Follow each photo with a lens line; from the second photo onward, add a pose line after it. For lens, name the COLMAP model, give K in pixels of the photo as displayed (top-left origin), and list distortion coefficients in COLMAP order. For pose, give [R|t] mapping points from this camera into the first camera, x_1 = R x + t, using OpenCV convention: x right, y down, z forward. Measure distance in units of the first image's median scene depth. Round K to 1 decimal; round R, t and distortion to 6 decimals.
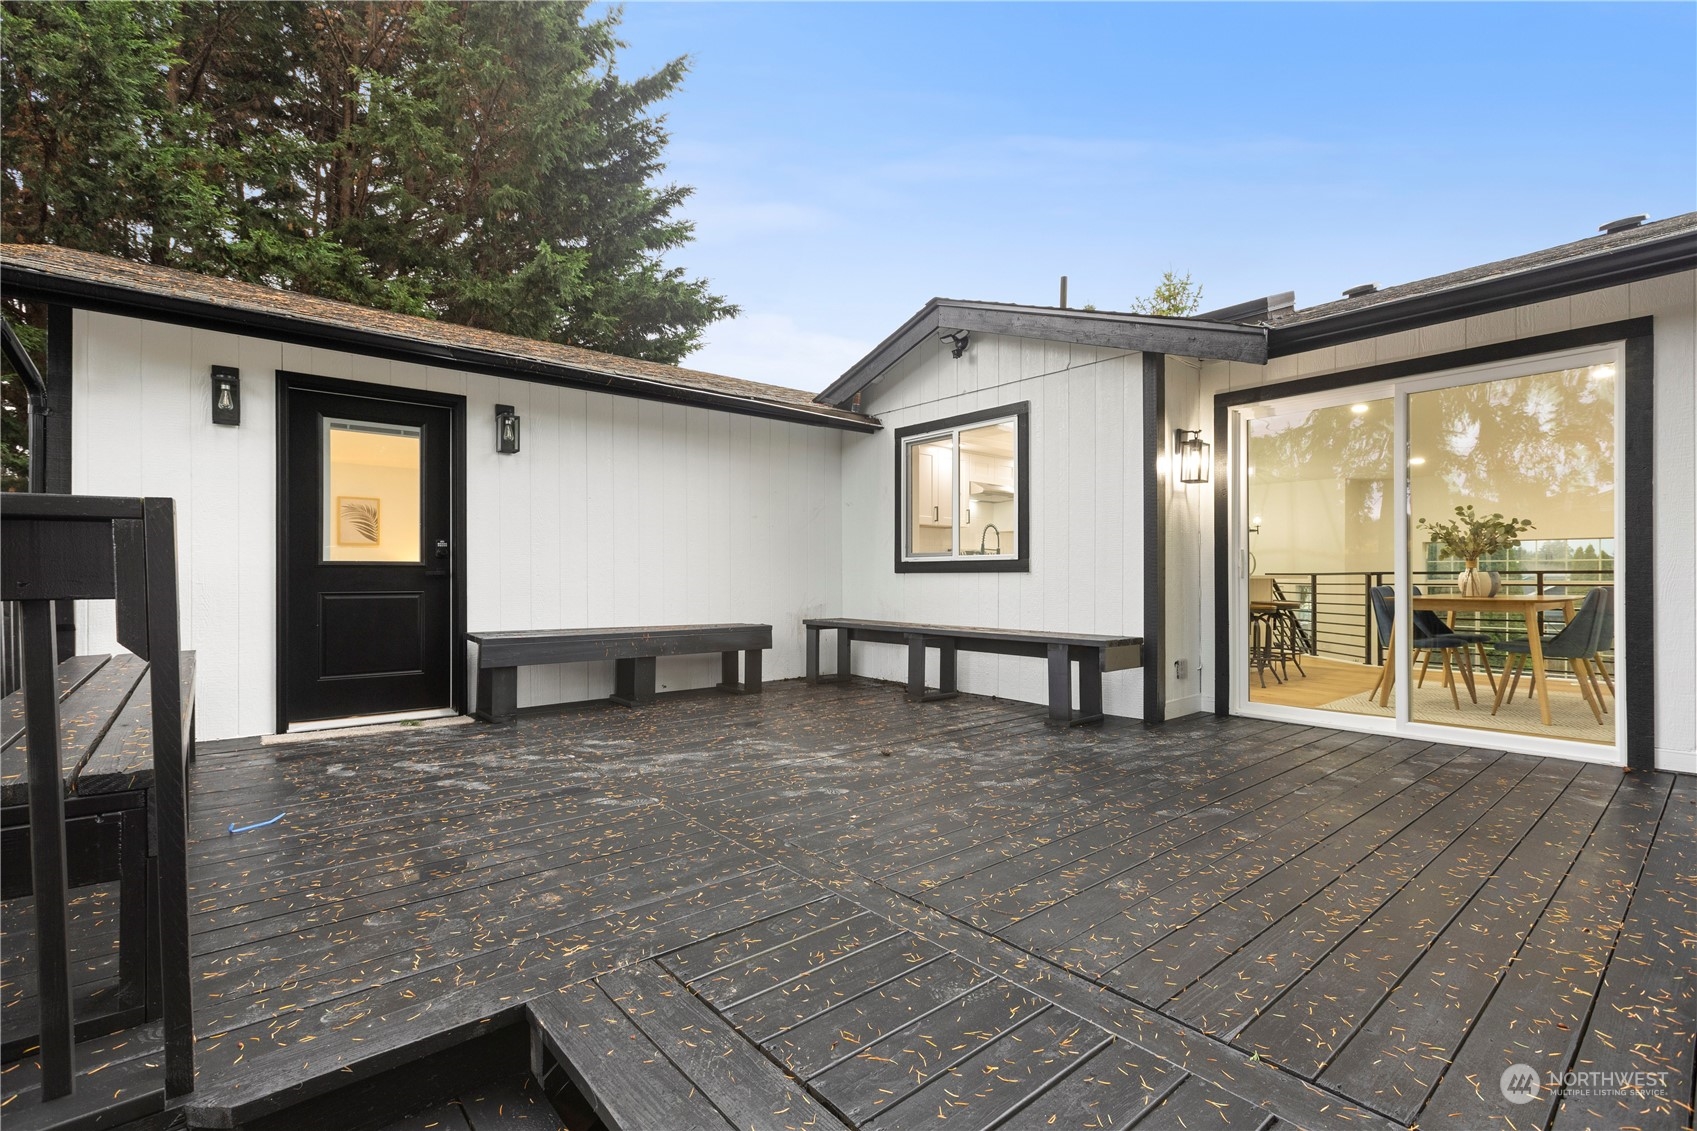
lens RADIAL K [[770.0, 0, 835.8], [0, 770.0, 568.1], [0, 0, 1]] dist [-0.002774, 0.000629]
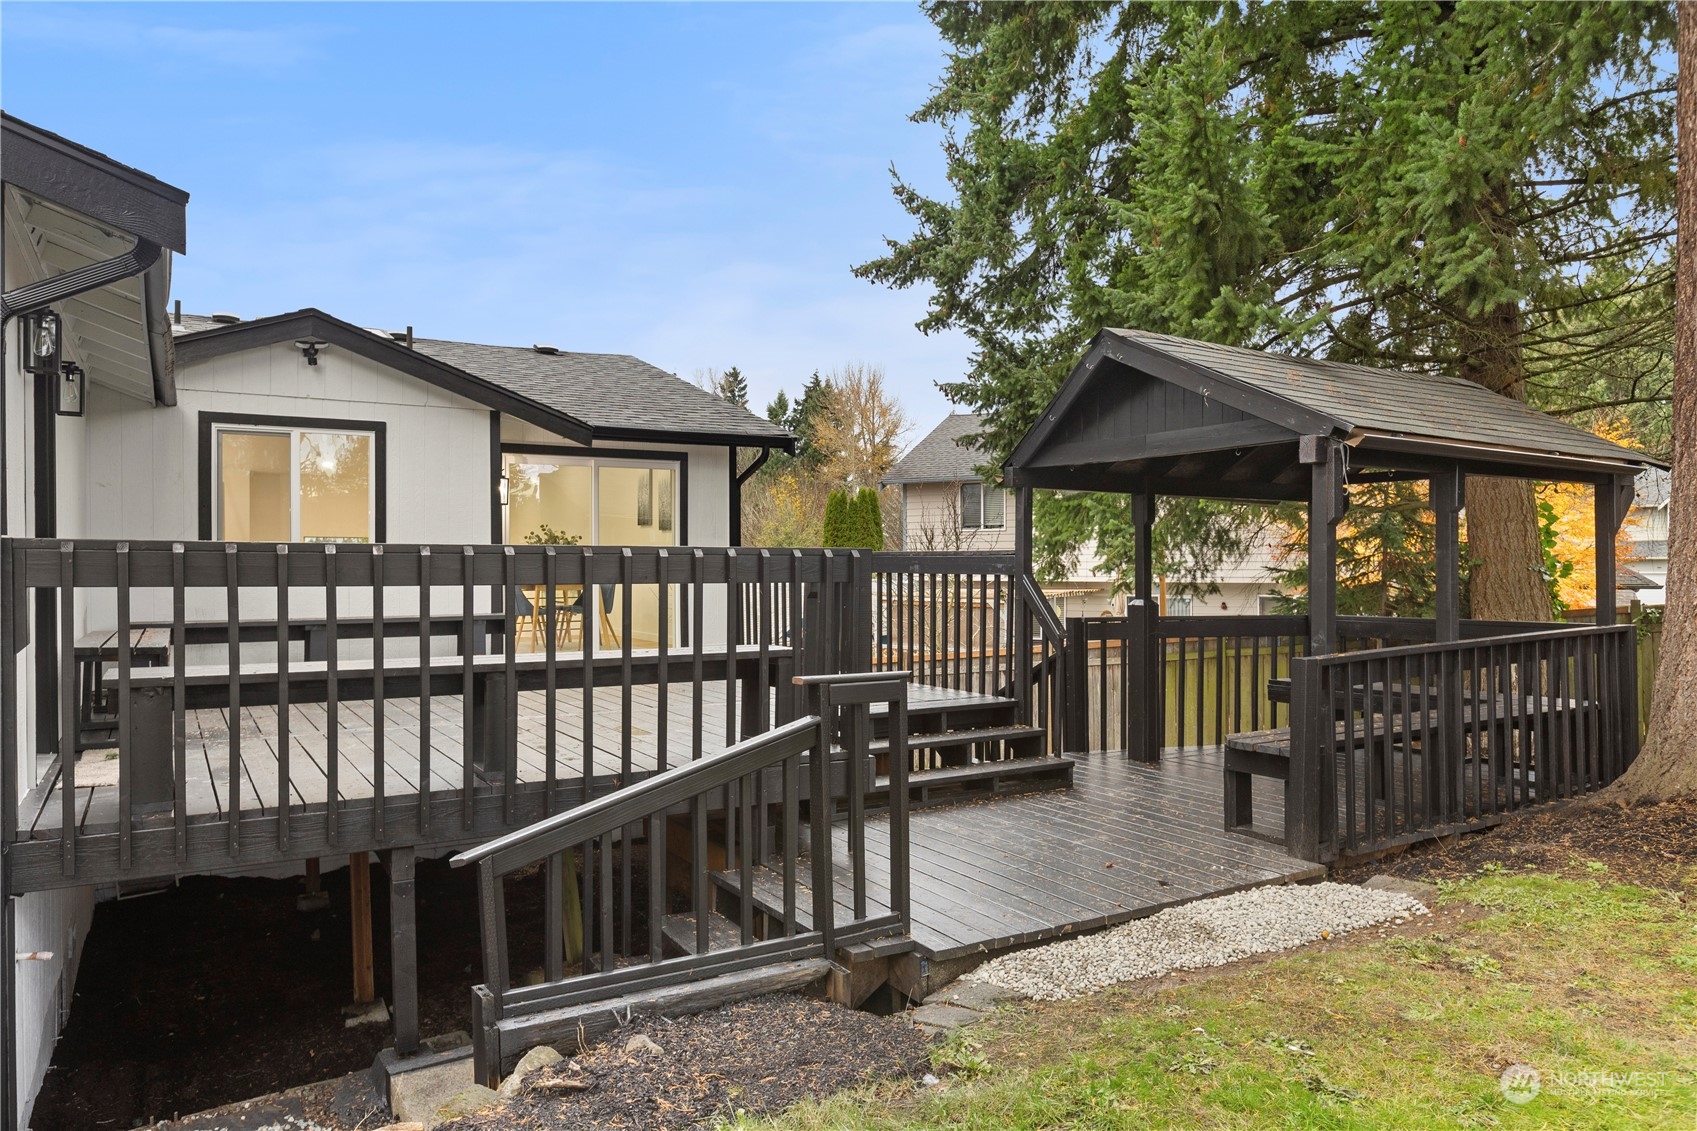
lens RADIAL K [[1140.0, 0, 846.3], [0, 1140.0, 559.9], [0, 0, 1]] dist [0.022188, 0.002155]
pose [[0.144646, -0.002585, 0.989480, -1.570280], [-0.009740, 0.999944, 0.004037, -0.017198], [-0.989436, -0.010222, 0.144613, 0.030148]]
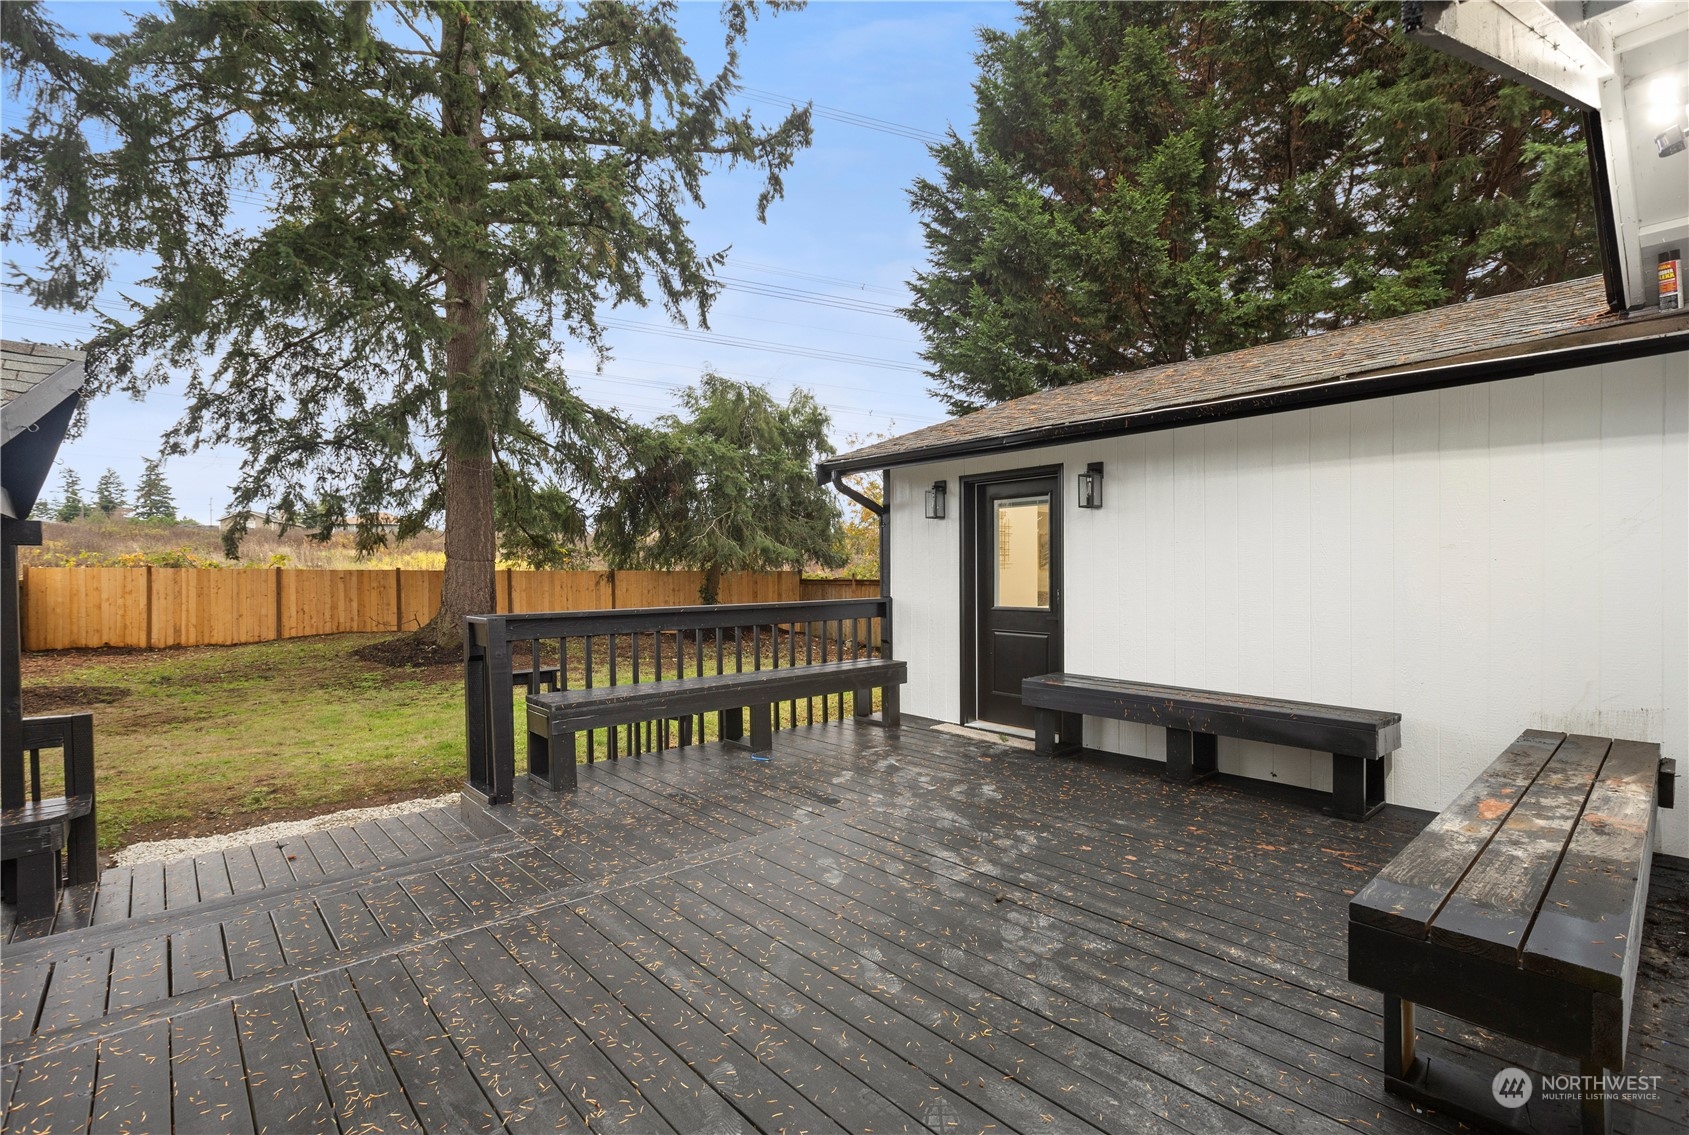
lens RADIAL K [[766.4, 0, 829.9], [0, 766.4, 588.7], [0, 0, 1]] dist [-0.002774, 0.000629]
pose [[0.026547, 0.020812, -0.999431, 0.651204], [0.016191, 0.999643, 0.021247, -0.070802], [0.999516, -0.016746, 0.026201, 0.642012]]
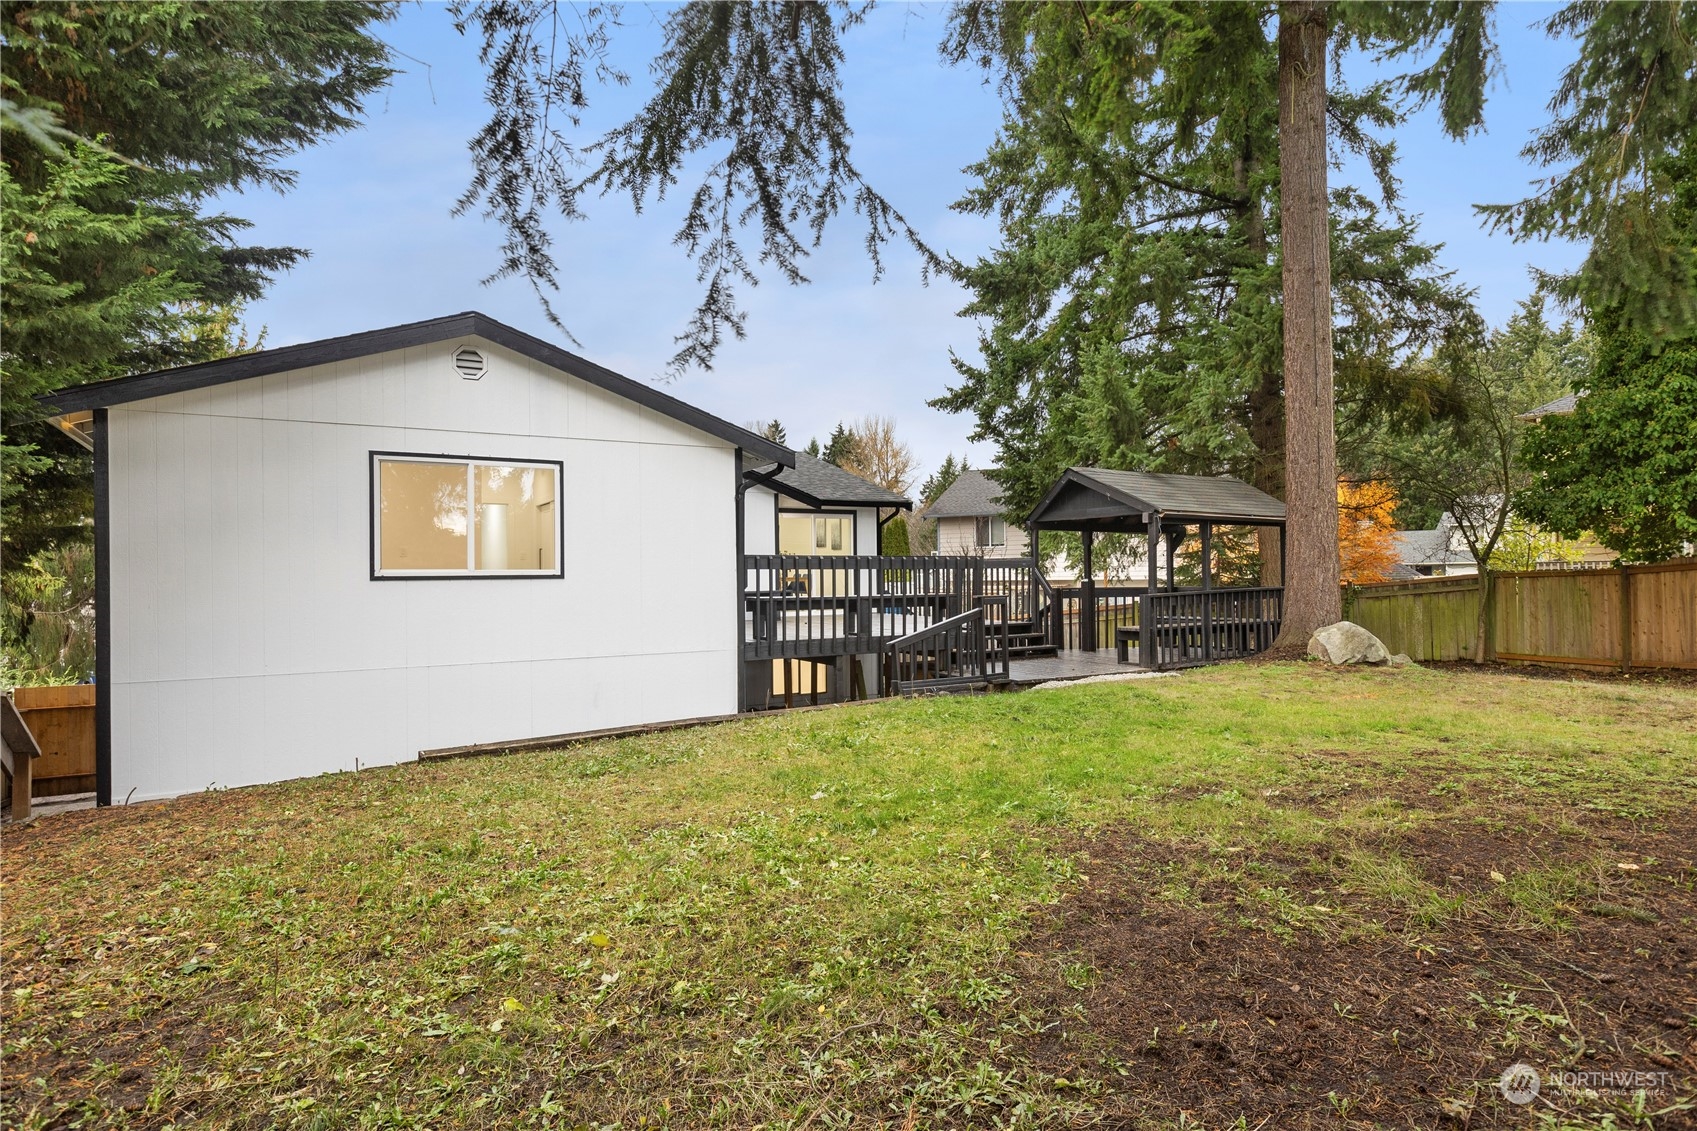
lens RADIAL K [[950.4, 0, 841.3], [0, 950.4, 565.2], [0, 0, 1]] dist [0.006453, 0.000173]
pose [[0.157749, 0.003418, 0.987473, -3.125865], [-0.001407, 0.999994, -0.003236, 0.011634], [-0.987478, -0.000879, 0.157753, 0.152702]]
